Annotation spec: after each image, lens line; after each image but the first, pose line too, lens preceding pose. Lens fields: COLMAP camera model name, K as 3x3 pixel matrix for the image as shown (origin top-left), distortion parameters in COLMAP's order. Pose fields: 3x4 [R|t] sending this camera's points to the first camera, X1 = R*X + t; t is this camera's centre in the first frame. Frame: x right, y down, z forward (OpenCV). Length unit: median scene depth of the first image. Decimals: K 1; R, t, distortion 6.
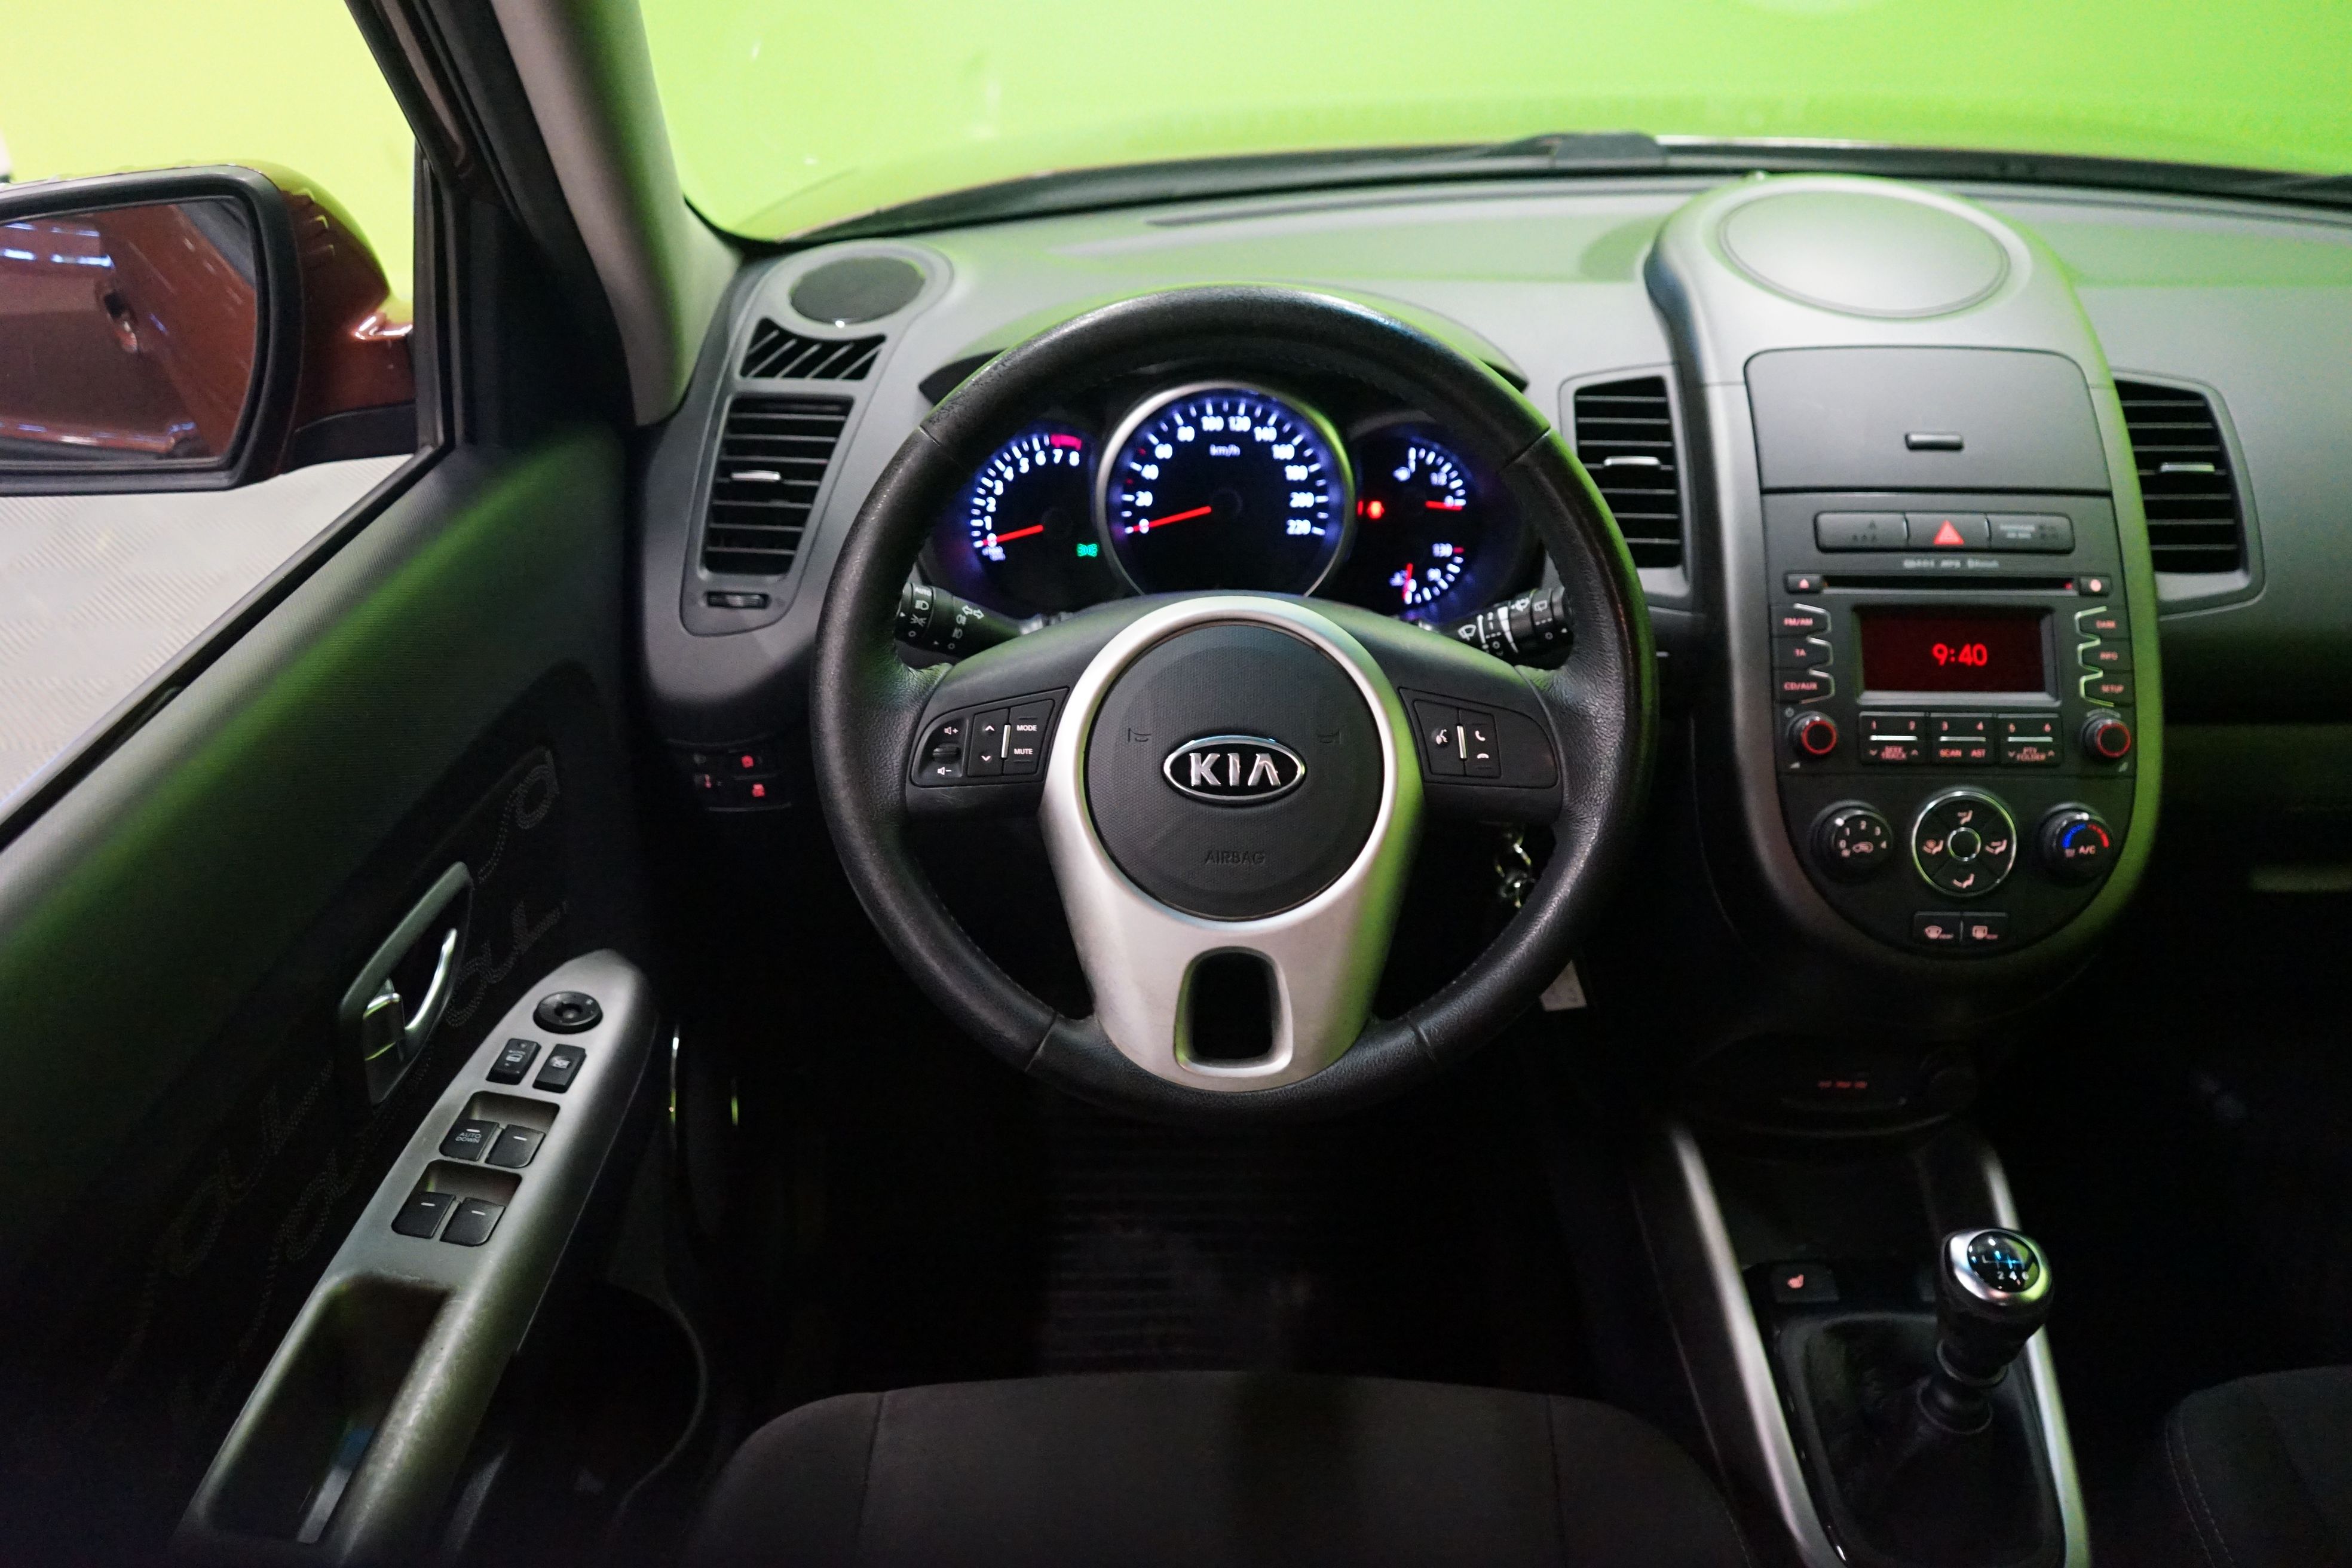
lens RADIAL K [[1895.1, 0, 1174.5], [0, 1895.1, 778.4], [0, 0, 1]] dist [0.000972, -0.006372]
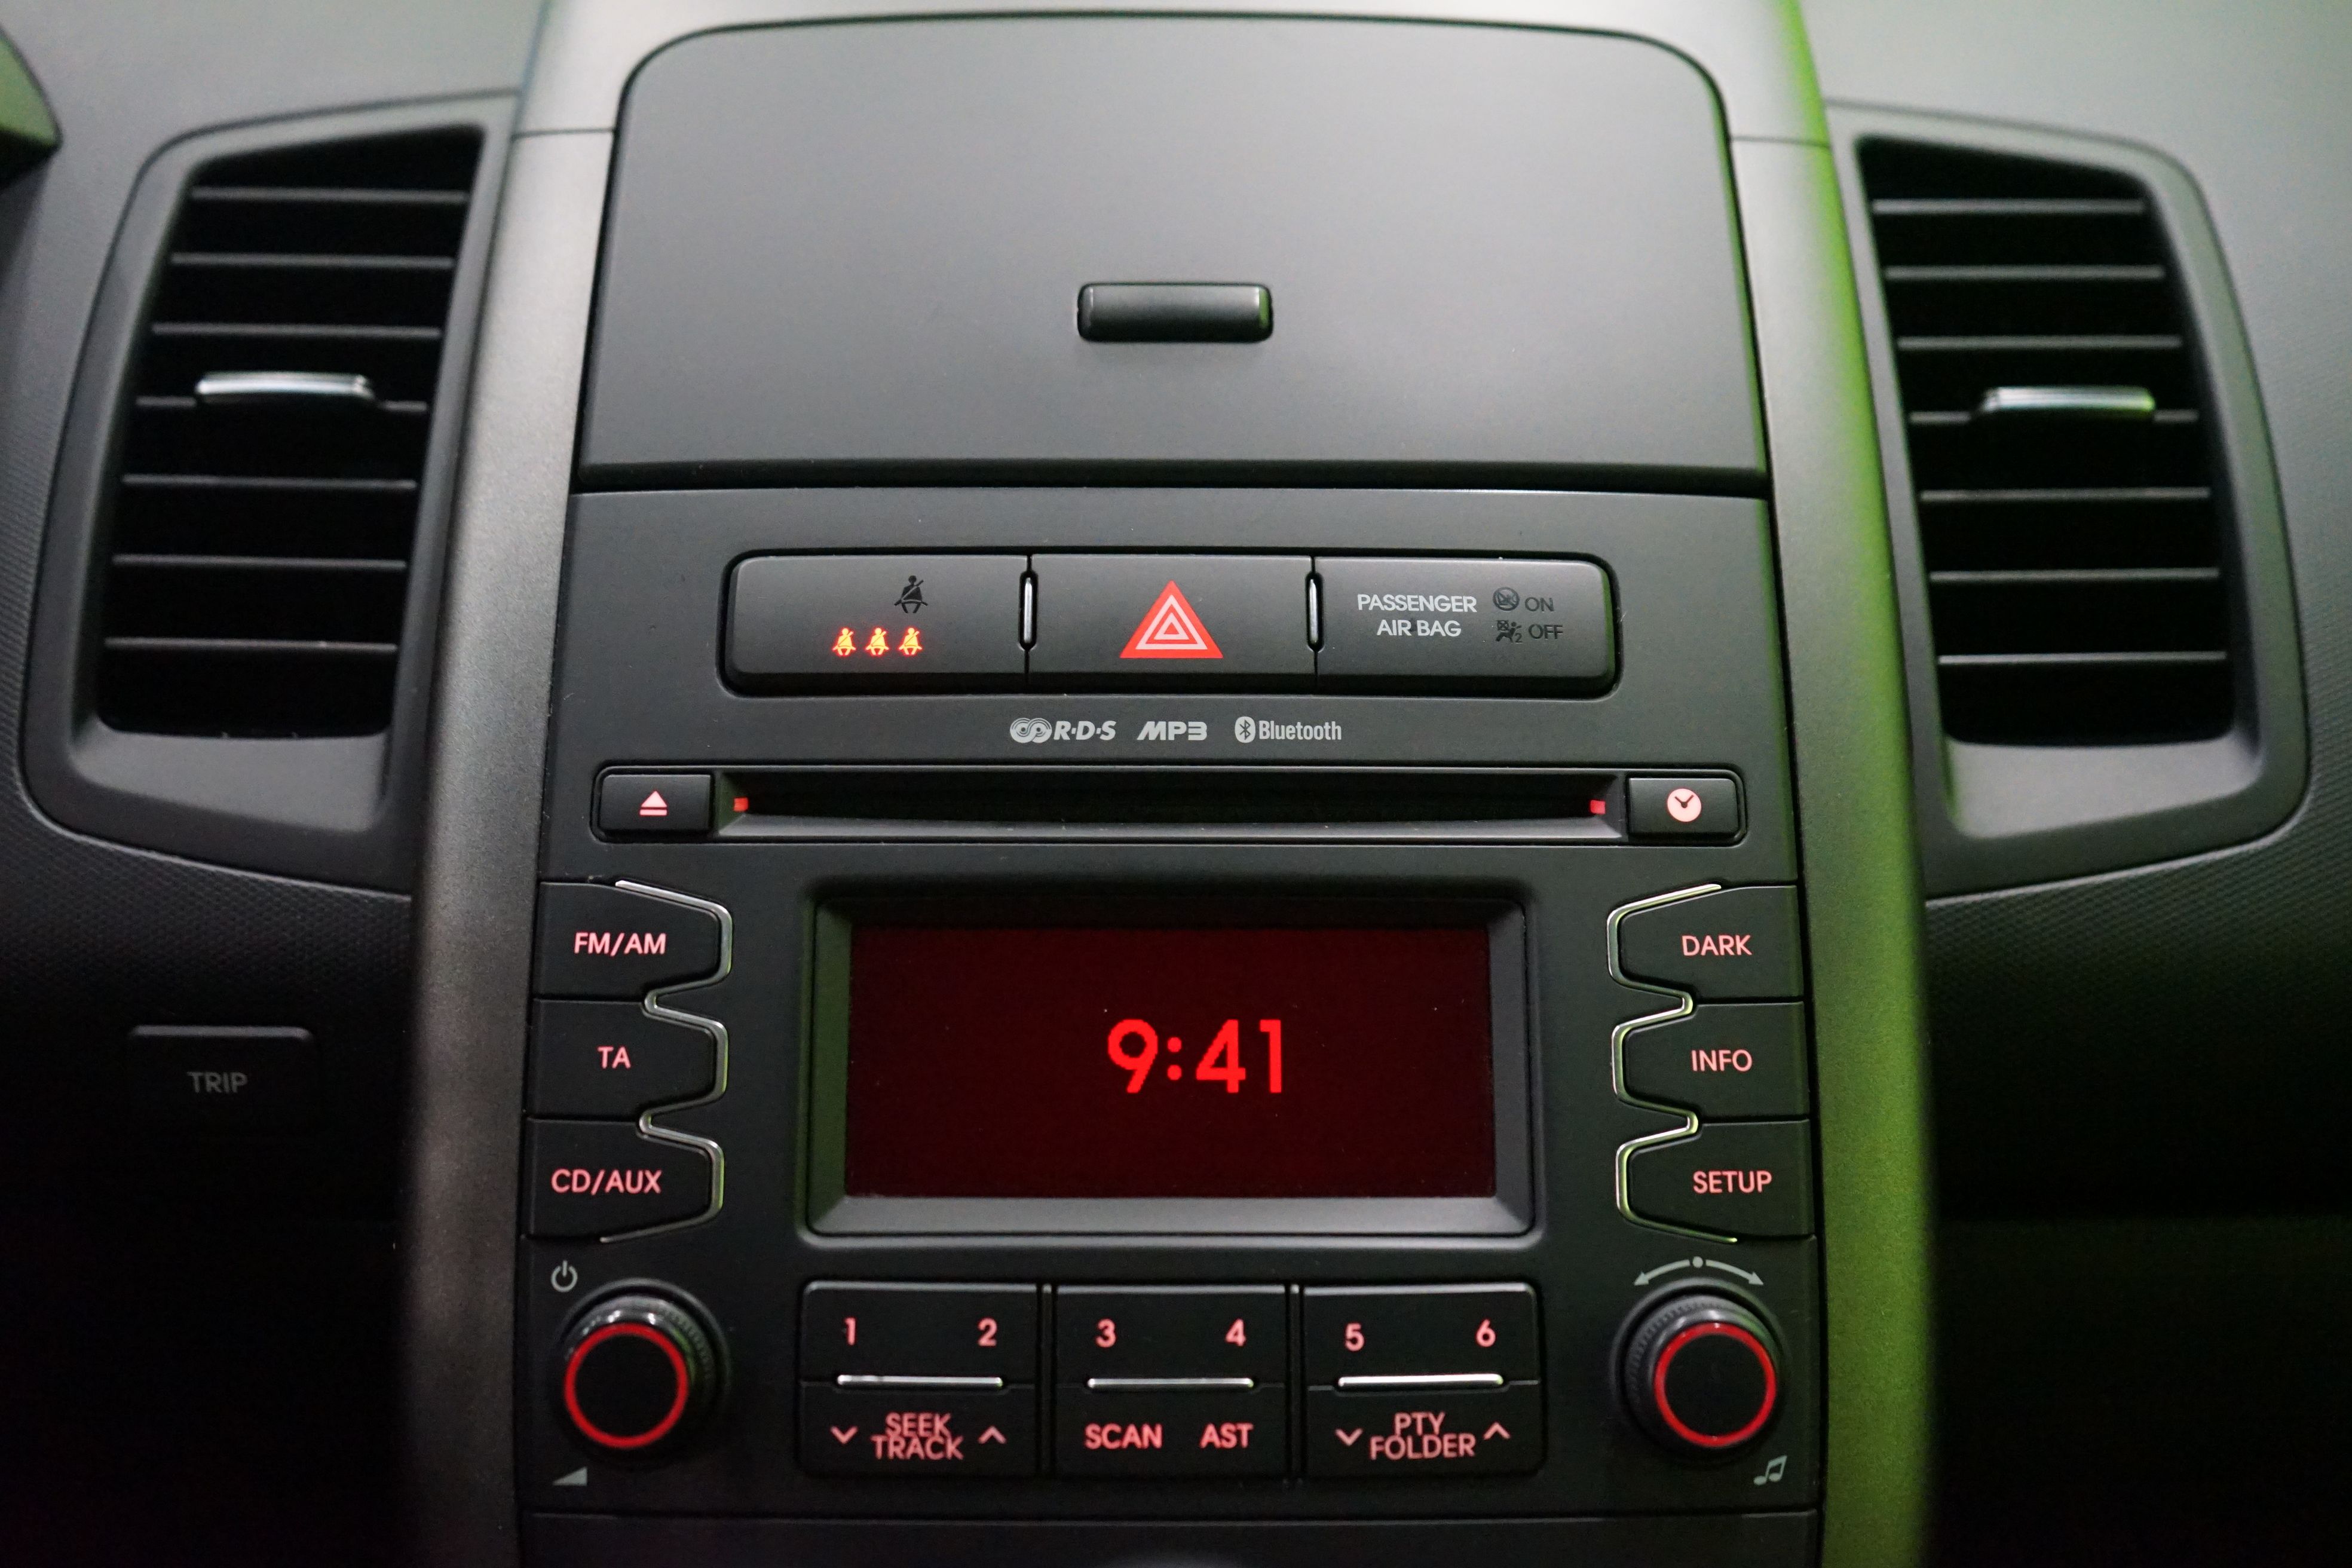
lens RADIAL K [[2645.9, 0, 1176.9], [0, 2645.9, 786.7], [0, 0, 1]] dist [0.026193, 0.000000]
pose [[0.999680, -0.005449, 0.024690, 0.400126], [0.006511, 0.999047, -0.043149, -0.087929], [-0.024431, 0.043296, 0.998764, 0.605314]]
